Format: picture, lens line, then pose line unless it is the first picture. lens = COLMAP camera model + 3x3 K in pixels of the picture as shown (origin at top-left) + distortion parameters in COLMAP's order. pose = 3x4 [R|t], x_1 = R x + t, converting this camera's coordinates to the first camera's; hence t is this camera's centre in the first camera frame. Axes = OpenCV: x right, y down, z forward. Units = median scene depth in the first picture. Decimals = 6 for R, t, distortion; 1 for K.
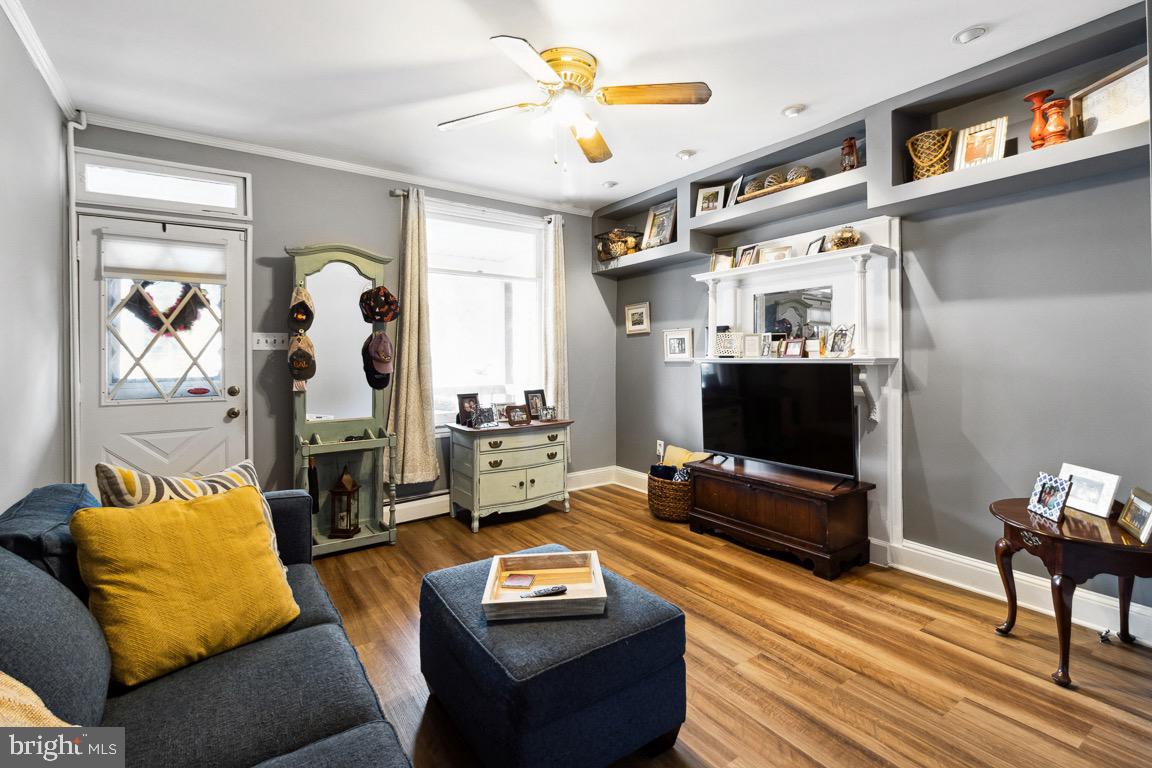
lens RADIAL K [[534.6, 0, 574.6], [0, 534.6, 353.1], [0, 0, 1]] dist [0.000803, 0.000168]
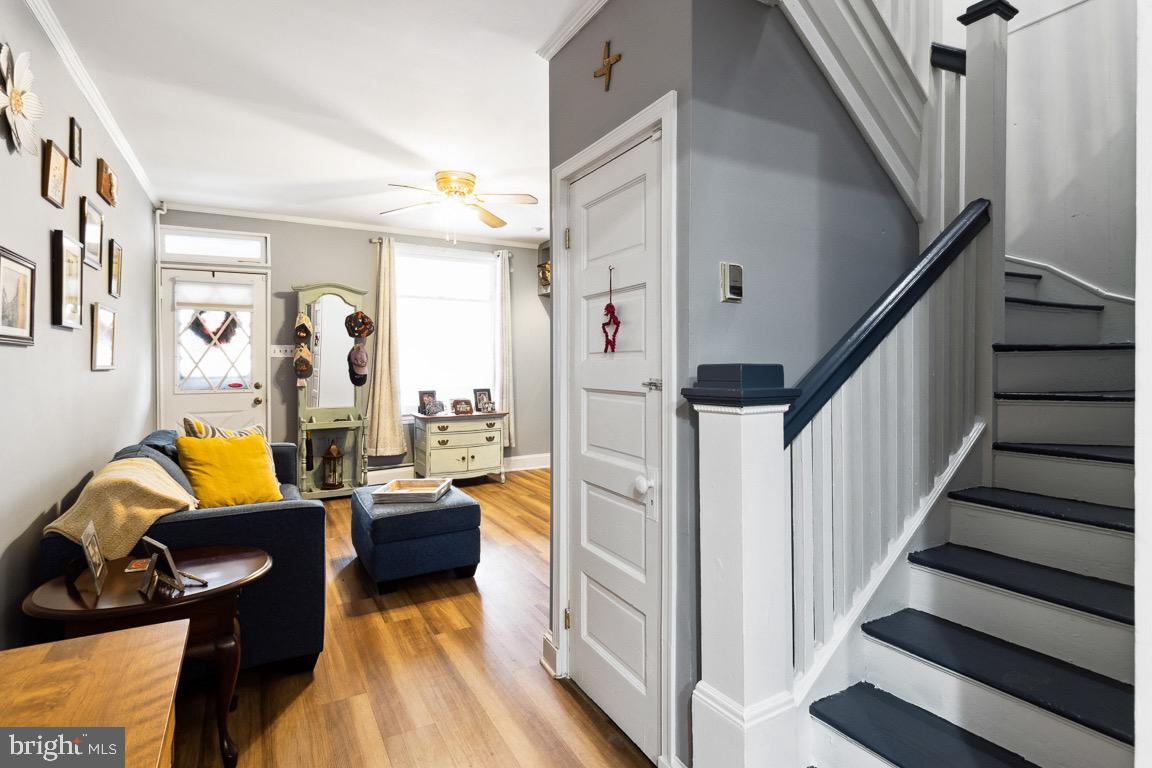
lens RADIAL K [[567.6, 0, 562.8], [0, 567.6, 360.2], [0, 0, 1]] dist [0.000103, -0.000816]
pose [[0.995457, 0.006017, -0.095026, 0.313276], [-0.005458, 0.999966, 0.006146, -0.011126], [0.095060, -0.005599, 0.995456, -0.428140]]
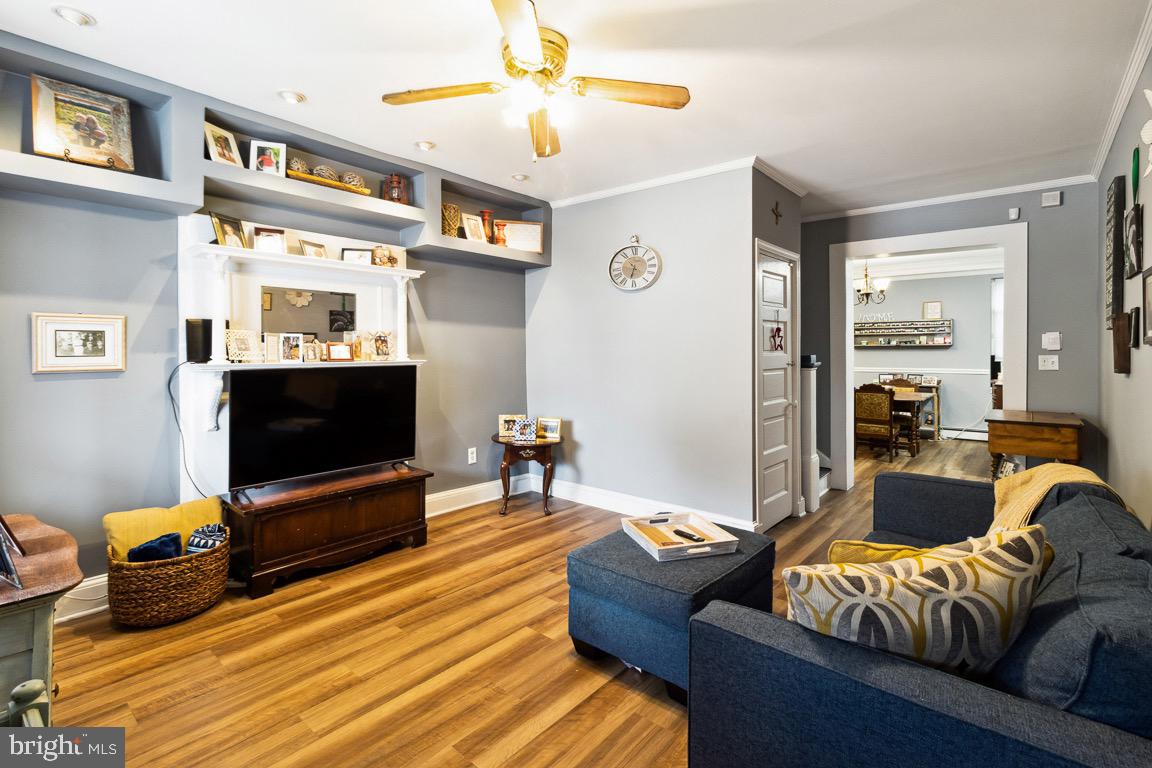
lens RADIAL K [[534.6, 0, 574.6], [0, 534.6, 353.1], [0, 0, 1]] dist [0.000803, 0.000168]
pose [[-0.263836, 0.005551, 0.964552, -0.640190], [-0.002578, 0.999976, -0.006460, -0.000734], [-0.964564, -0.004191, -0.263815, 0.815788]]
